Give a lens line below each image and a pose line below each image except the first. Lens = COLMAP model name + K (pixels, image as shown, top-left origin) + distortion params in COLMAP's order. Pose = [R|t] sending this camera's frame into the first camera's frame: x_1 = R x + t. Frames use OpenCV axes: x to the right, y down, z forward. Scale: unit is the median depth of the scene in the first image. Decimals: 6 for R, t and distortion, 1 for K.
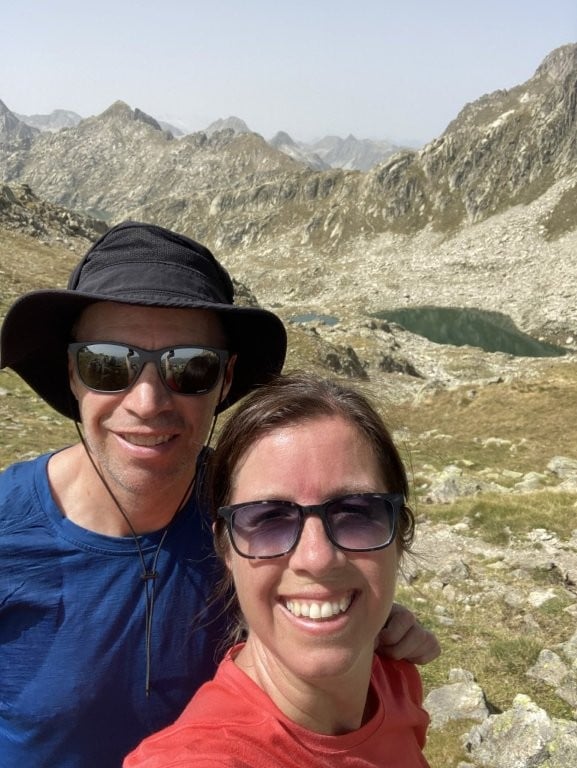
lens RADIAL K [[604.6, 0, 288.5], [0, 604.6, 384.0], [0, 0, 1]] dist [0.199964, -0.205532]
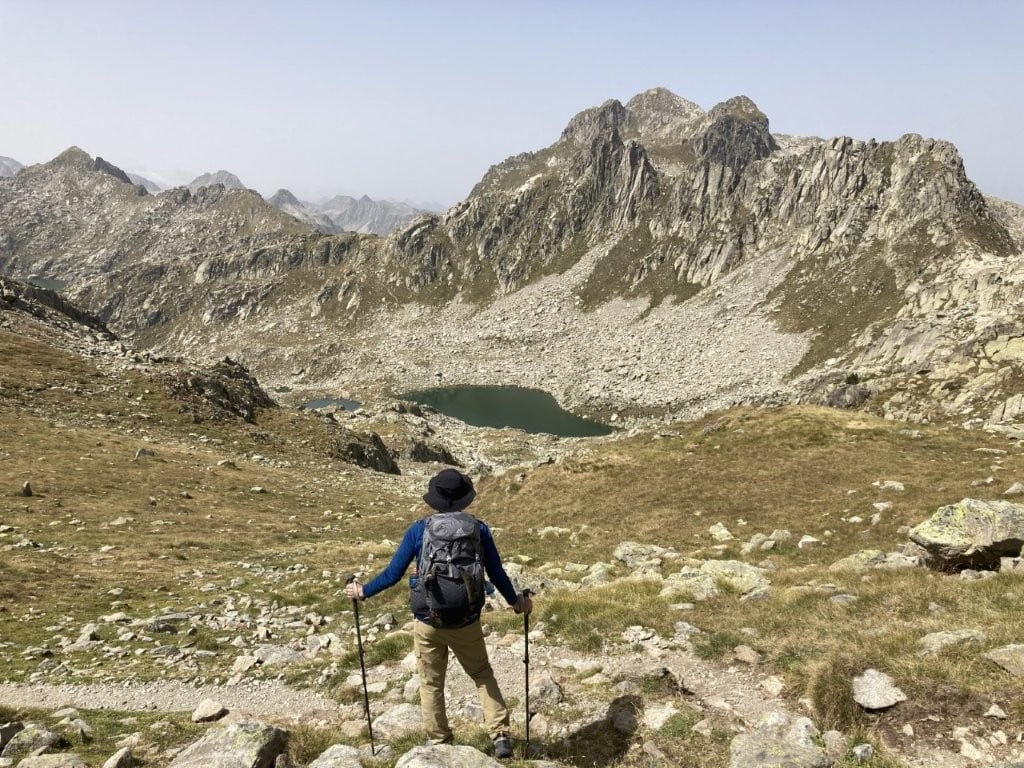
lens RADIAL K [[838.1, 0, 512.0], [0, 838.1, 384.0], [0, 0, 1]] dist [0.062927, -0.012700]
pose [[0.972684, -0.027912, 0.230449, 0.019376], [0.045368, 0.996458, -0.070798, -0.039705], [-0.227656, 0.079319, 0.970506, -0.183801]]
